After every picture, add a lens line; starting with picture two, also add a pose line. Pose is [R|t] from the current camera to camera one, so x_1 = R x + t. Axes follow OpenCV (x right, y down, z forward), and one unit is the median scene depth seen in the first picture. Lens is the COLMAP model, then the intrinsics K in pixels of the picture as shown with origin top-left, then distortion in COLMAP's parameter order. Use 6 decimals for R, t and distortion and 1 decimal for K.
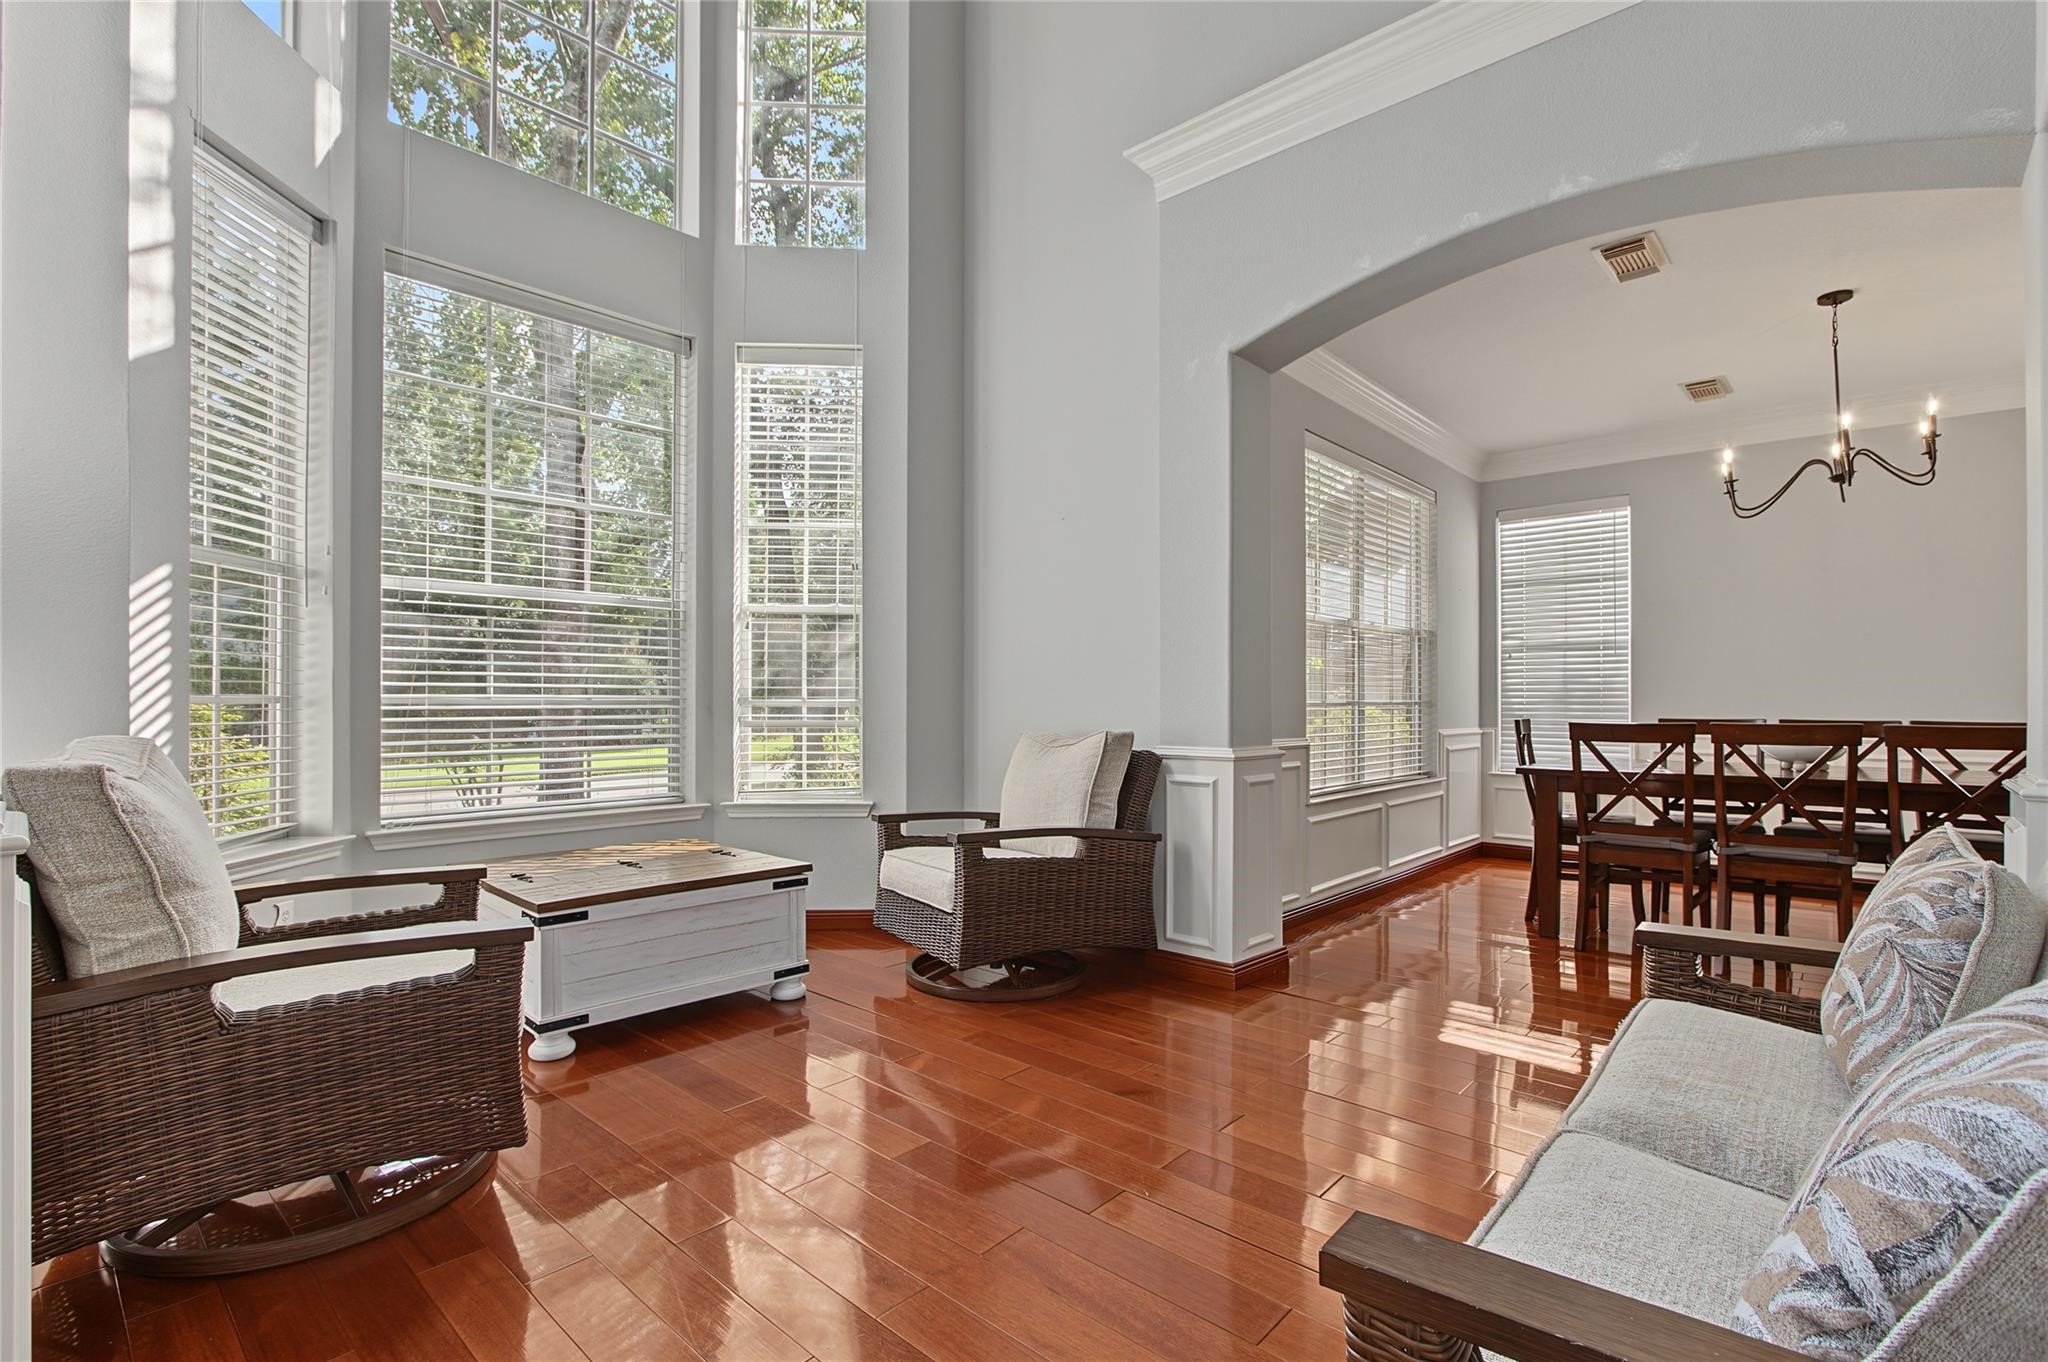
lens RADIAL K [[942.5, 0, 1011.7], [0, 942.5, 698.9], [0, 0, 1]] dist [-0.028280, -0.001213]
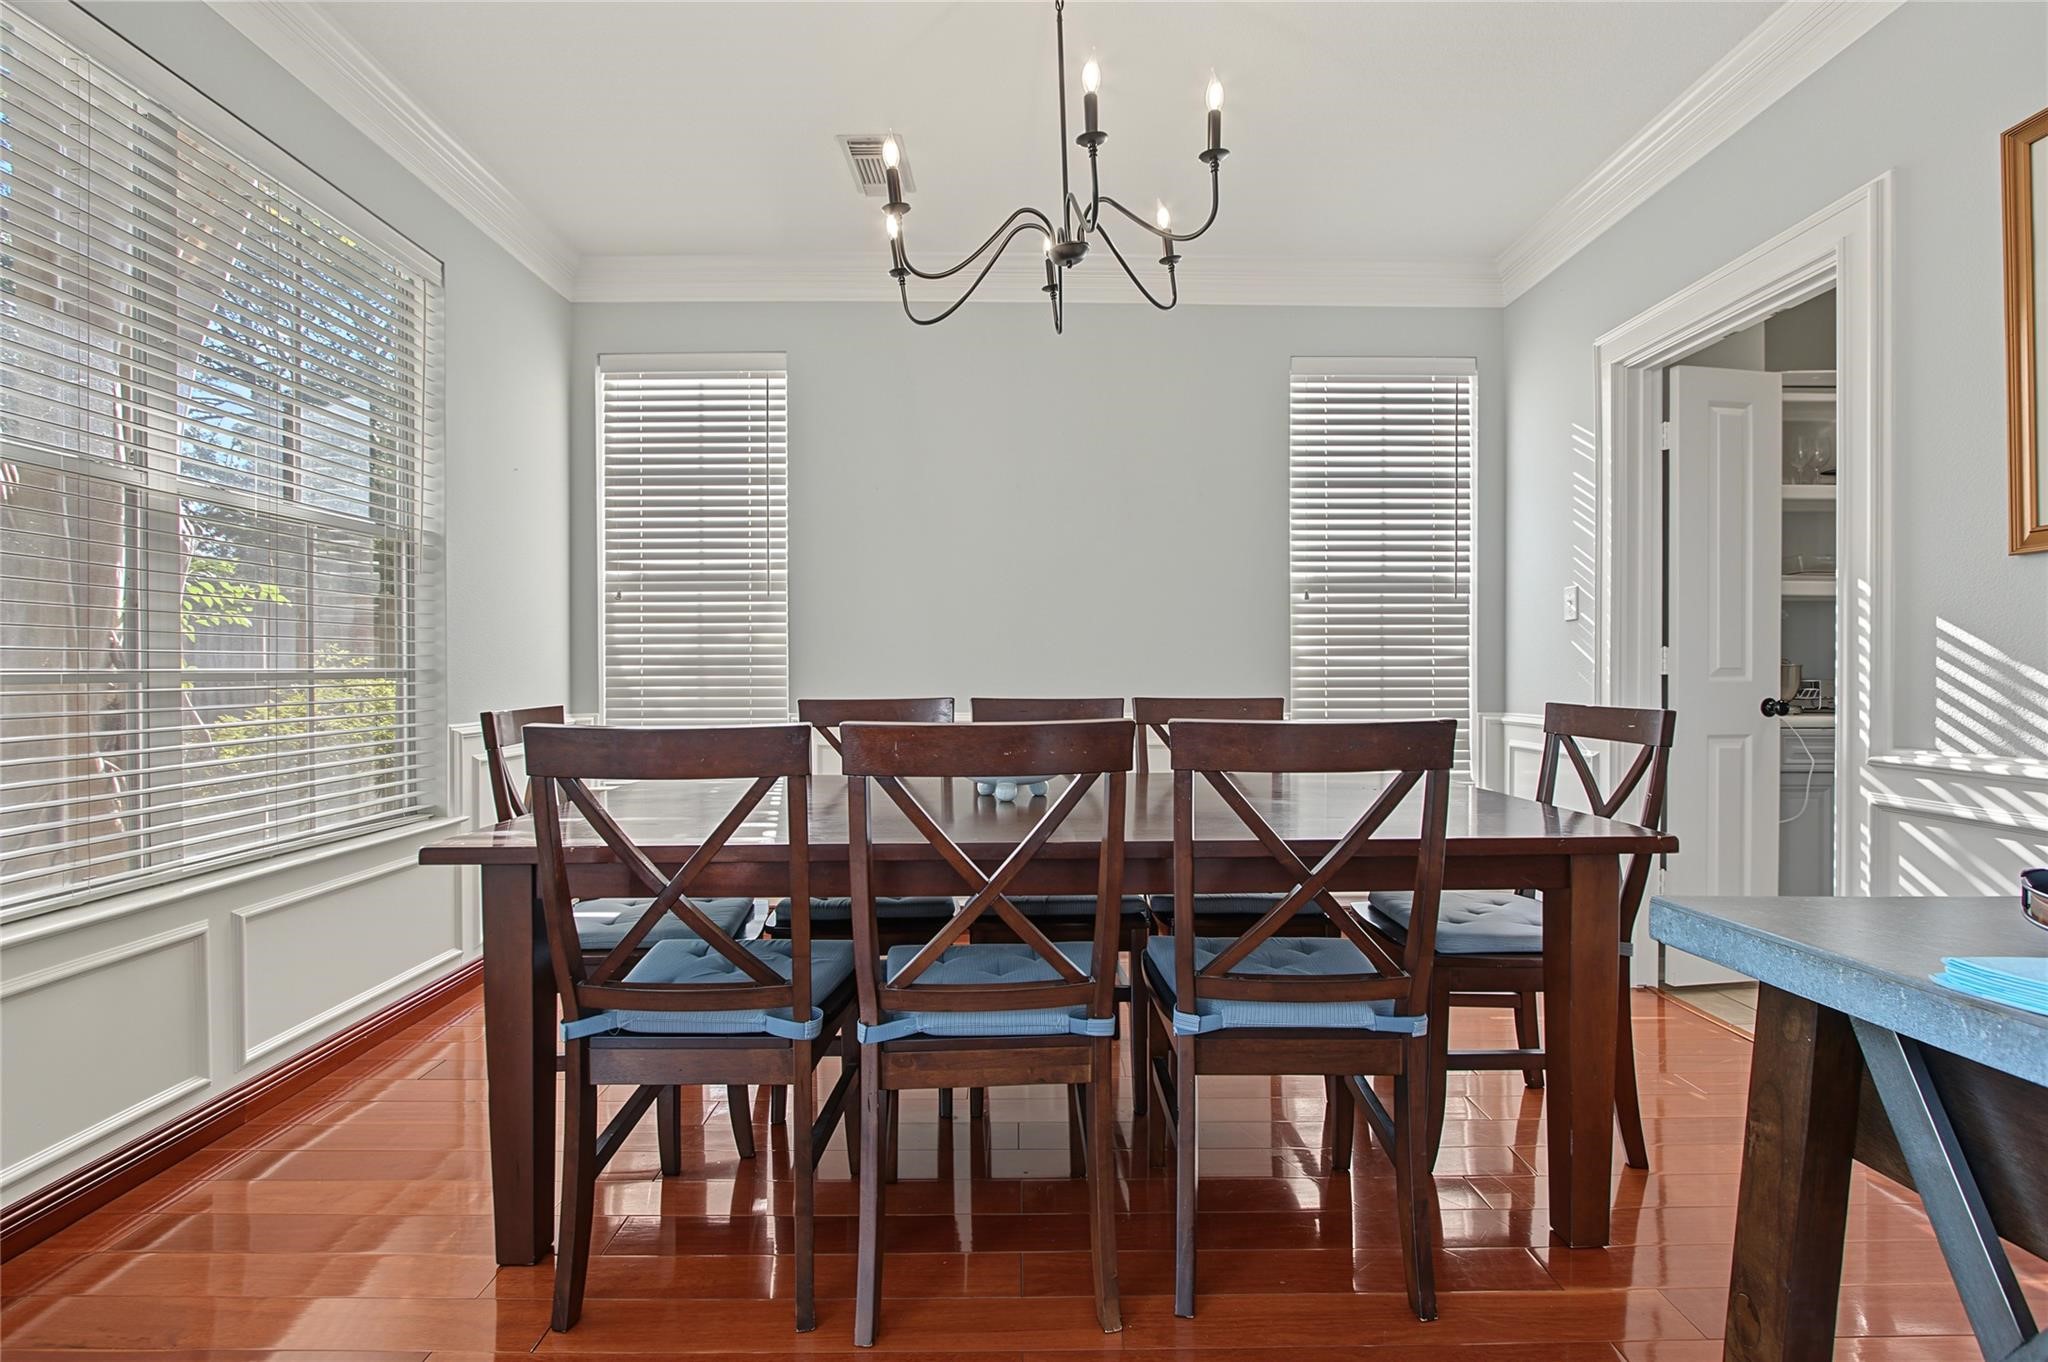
lens RADIAL K [[942.5, 0, 1024.6], [0, 942.5, 677.1], [0, 0, 1]] dist [-0.028280, -0.001213]
pose [[0.726664, -0.012521, 0.686879, 0.450023], [0.005744, 0.999910, 0.012151, 0.003067], [-0.686969, -0.004884, 0.726670, 0.549915]]
